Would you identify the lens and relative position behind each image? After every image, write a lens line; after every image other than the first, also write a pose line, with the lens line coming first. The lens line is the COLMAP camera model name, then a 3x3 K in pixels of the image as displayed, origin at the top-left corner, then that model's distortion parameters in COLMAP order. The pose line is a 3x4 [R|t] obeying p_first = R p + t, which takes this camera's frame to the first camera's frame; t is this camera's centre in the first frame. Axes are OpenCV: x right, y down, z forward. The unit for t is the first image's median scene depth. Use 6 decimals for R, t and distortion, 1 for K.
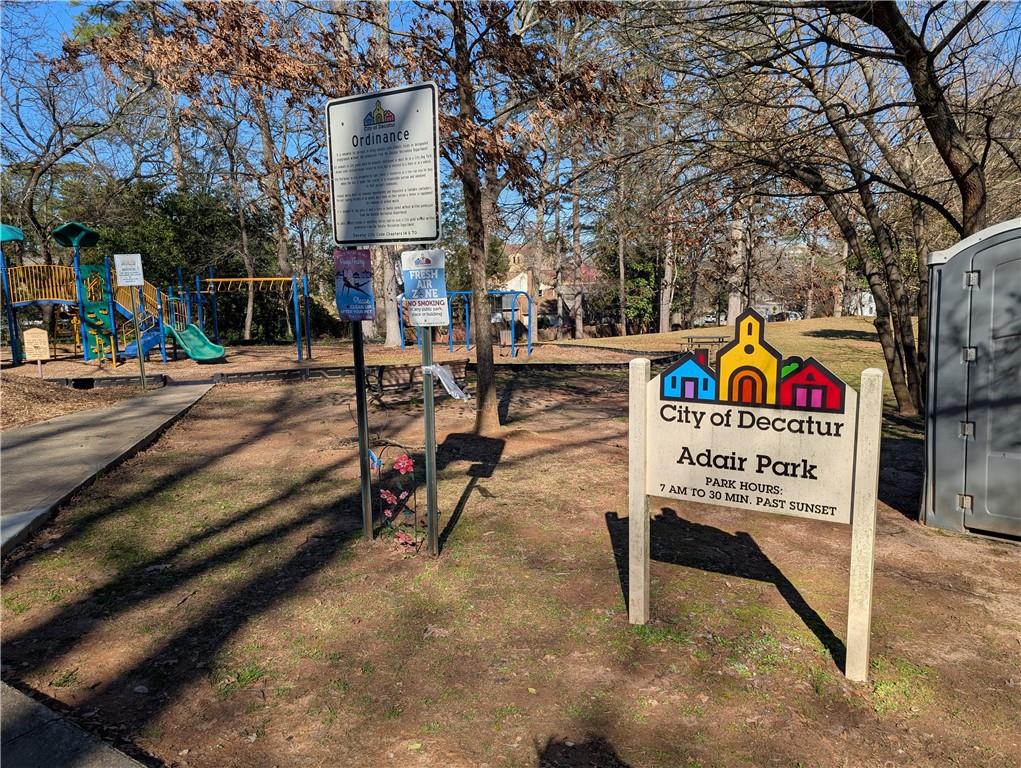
lens RADIAL K [[744.9, 0, 510.5], [0, 744.9, 384.0], [0, 0, 1]] dist [0.001115, -0.001403]
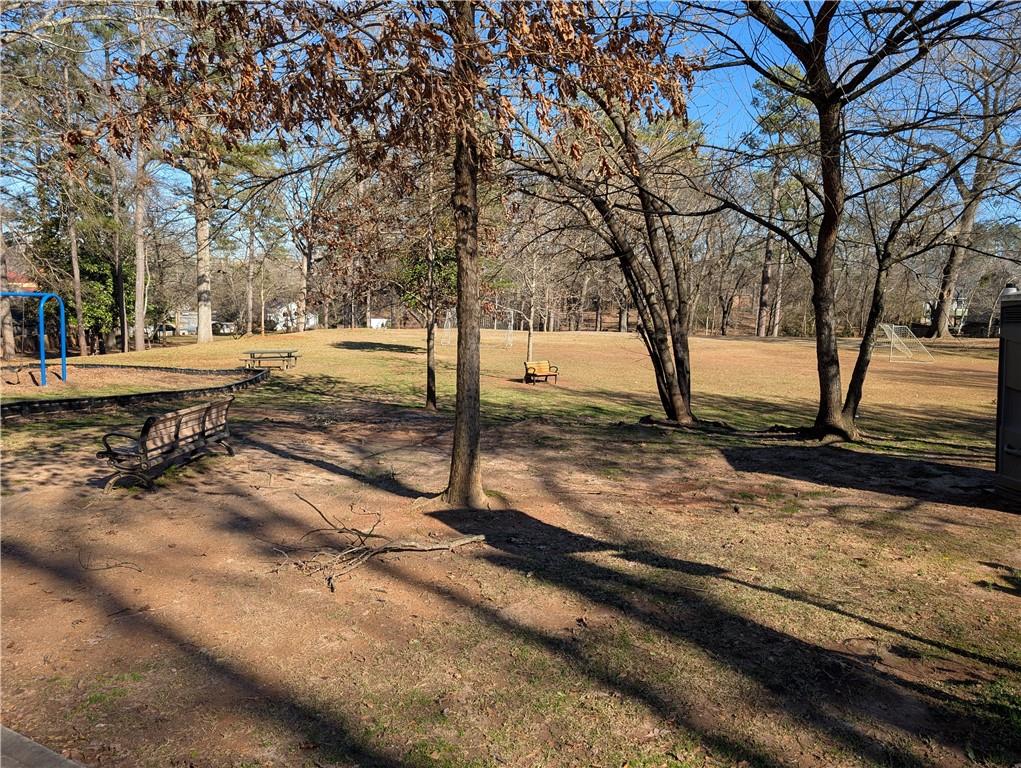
lens RADIAL K [[744.9, 0, 510.5], [0, 744.9, 384.0], [0, 0, 1]] dist [0.001115, -0.001403]
pose [[0.725081, -0.050527, 0.686807, -0.364341], [0.058917, 0.998200, 0.011236, -0.040323], [-0.686138, 0.032317, 0.726753, 0.345200]]
